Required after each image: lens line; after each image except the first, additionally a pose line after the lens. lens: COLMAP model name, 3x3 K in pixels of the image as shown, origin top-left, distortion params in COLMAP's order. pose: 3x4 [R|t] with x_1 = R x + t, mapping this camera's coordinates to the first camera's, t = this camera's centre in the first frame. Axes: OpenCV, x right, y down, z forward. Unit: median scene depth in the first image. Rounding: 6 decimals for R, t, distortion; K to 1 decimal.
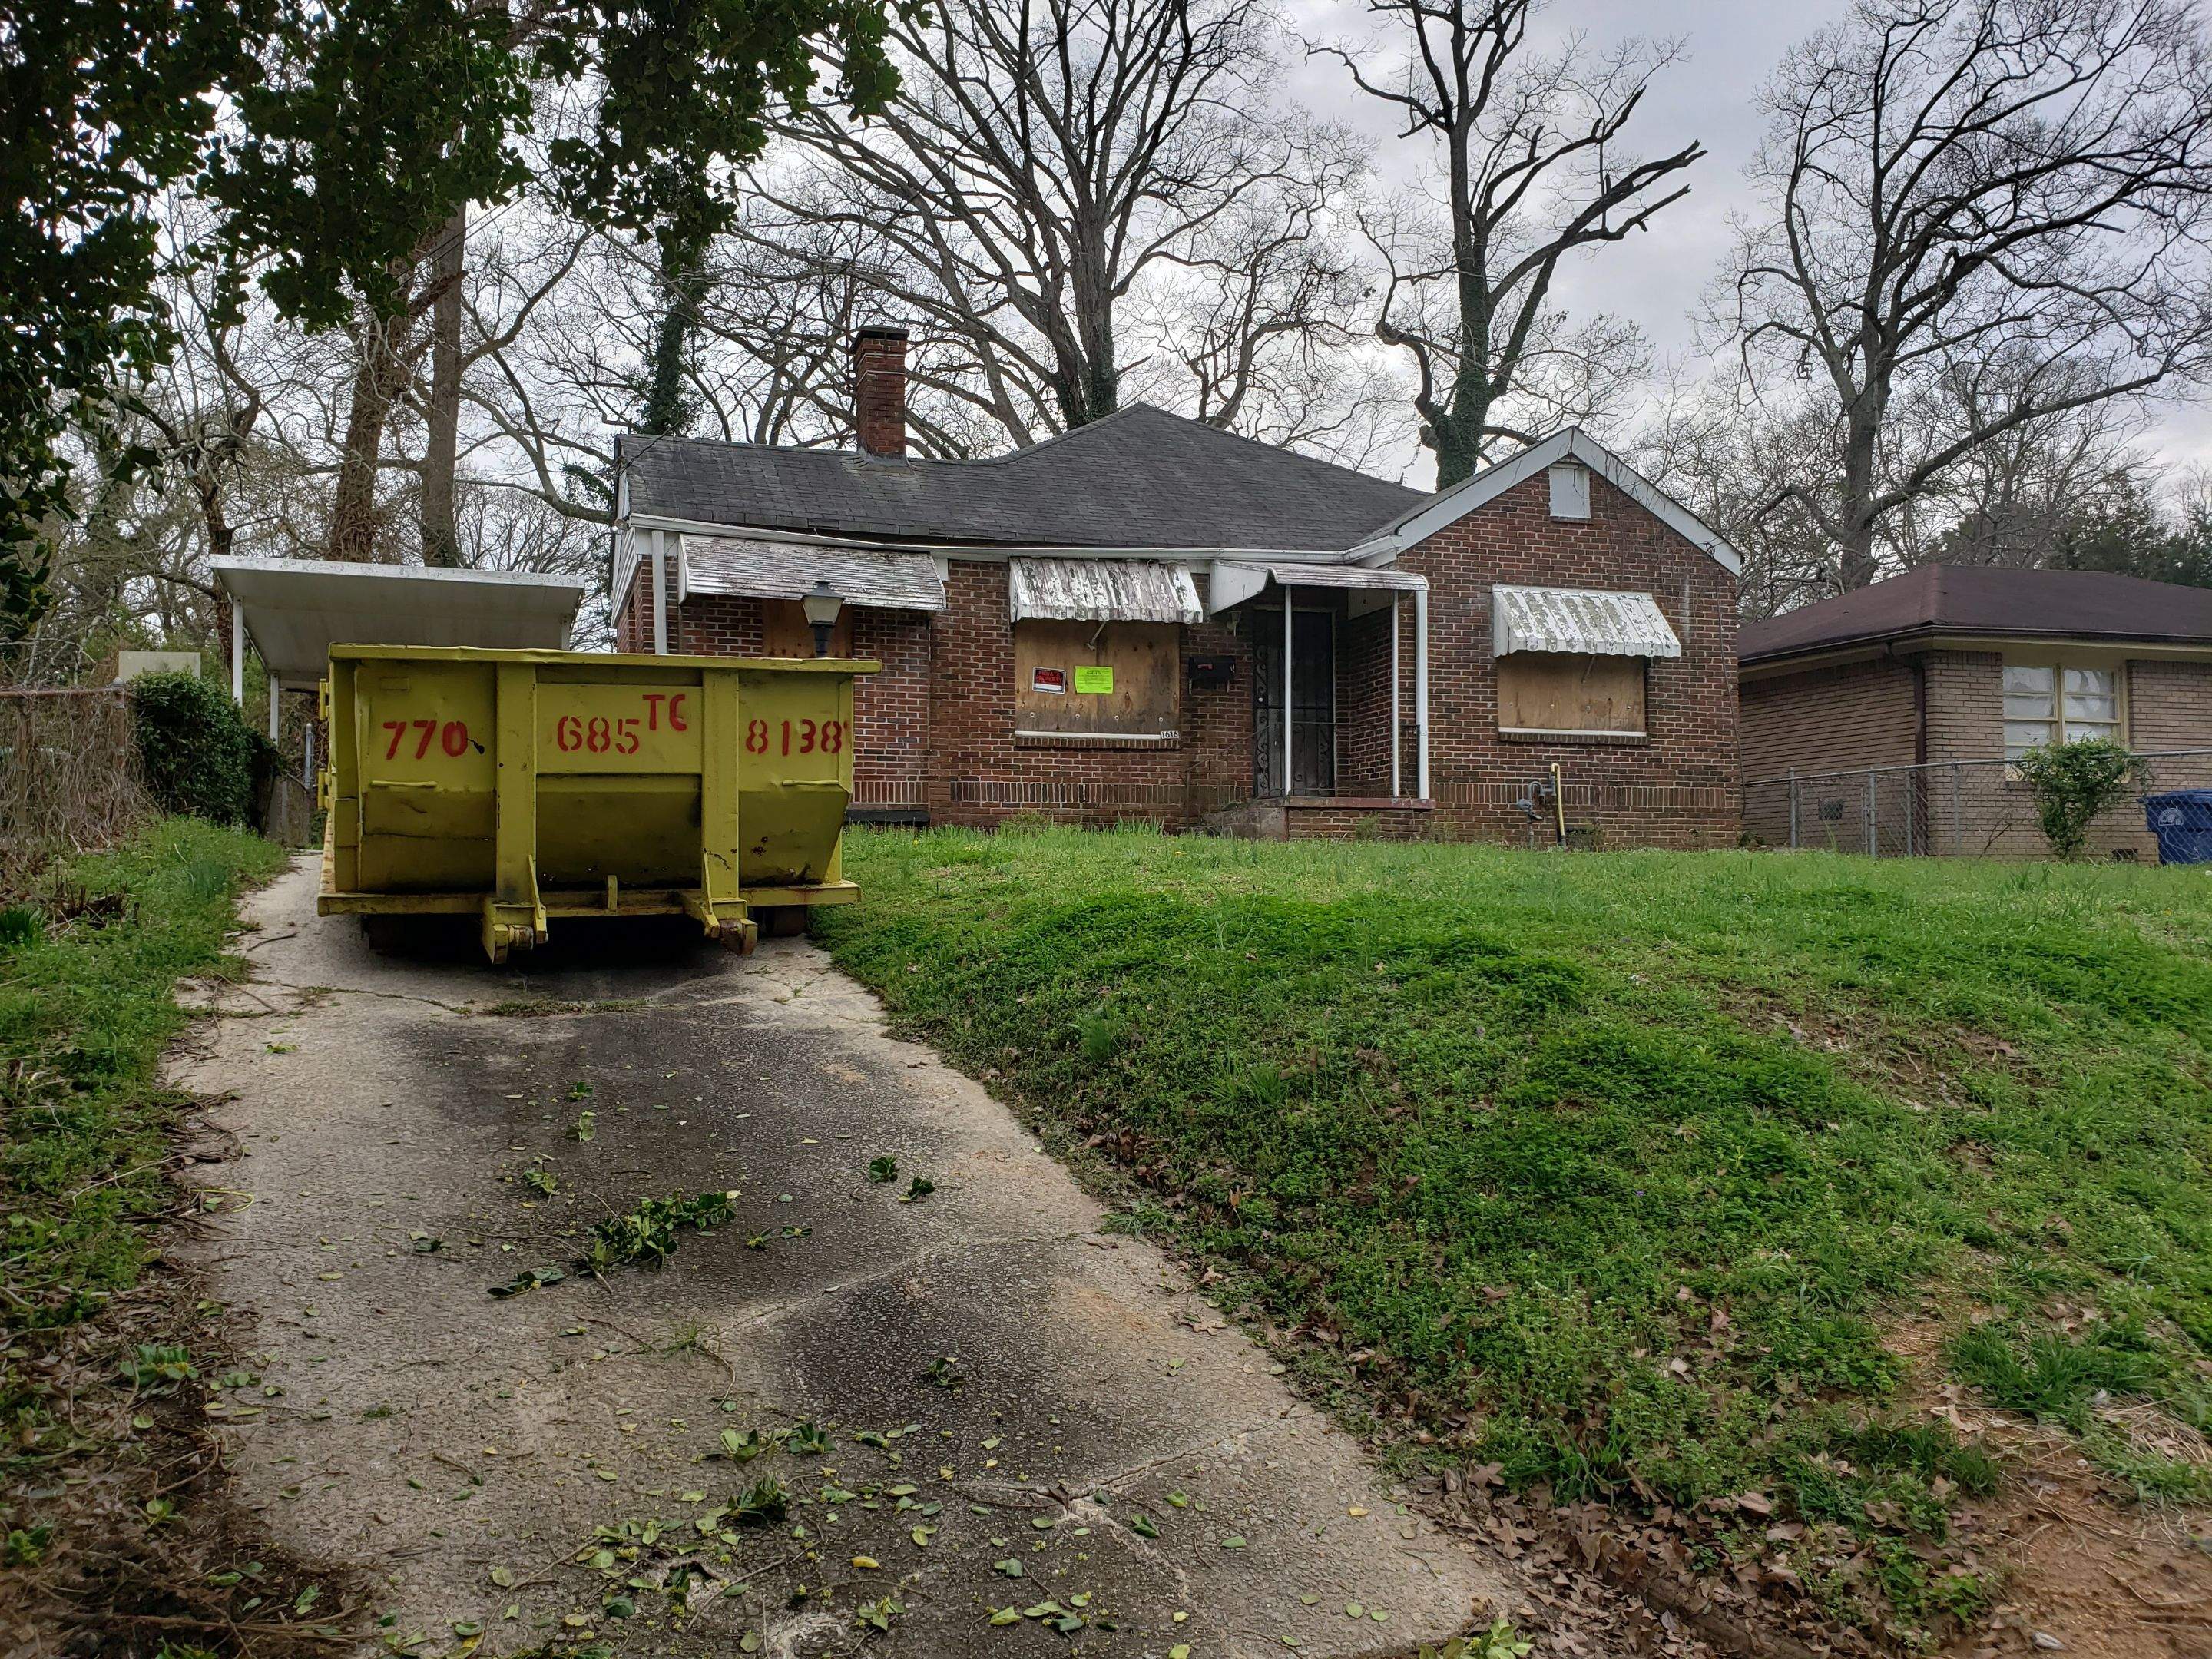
lens RADIAL K [[1689.3, 0, 1095.9], [0, 1689.3, 863.6], [0, 0, 1]] dist [0.022984, -0.009930]
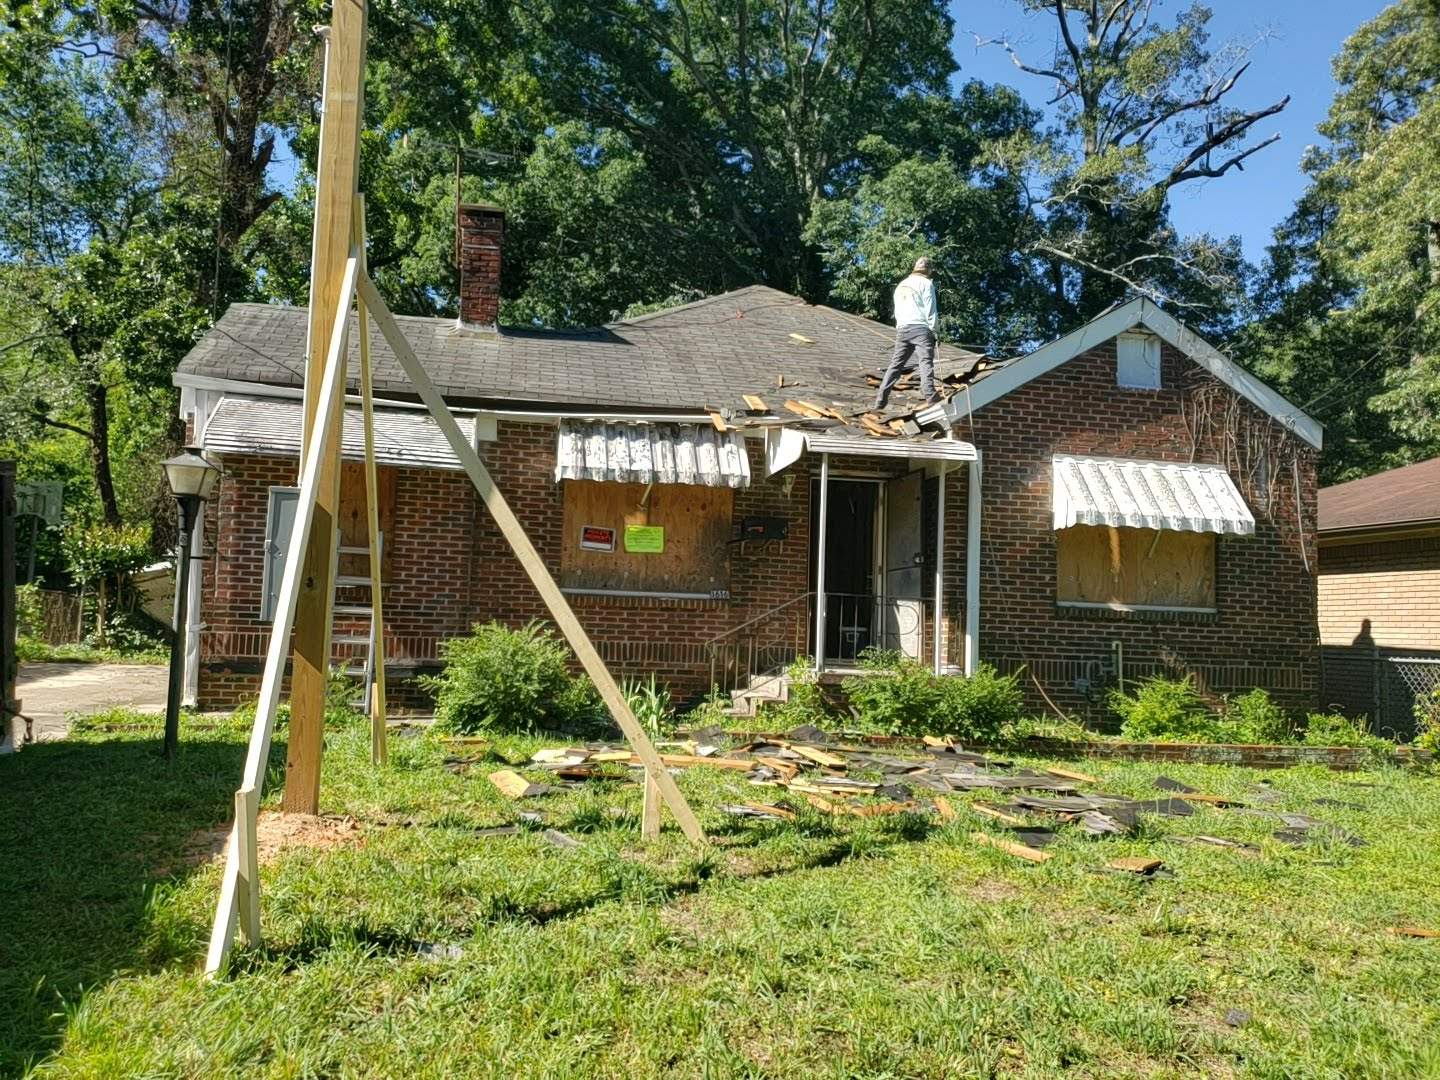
lens RADIAL K [[986.4, 0, 723.5], [0, 986.4, 555.0], [0, 0, 1]] dist [0.013306, 0.006758]
pose [[0.985522, 0.037573, -0.165332, 0.142627], [-0.042773, 0.998692, -0.028001, -0.081918], [0.164064, 0.034668, 0.985840, 0.402800]]
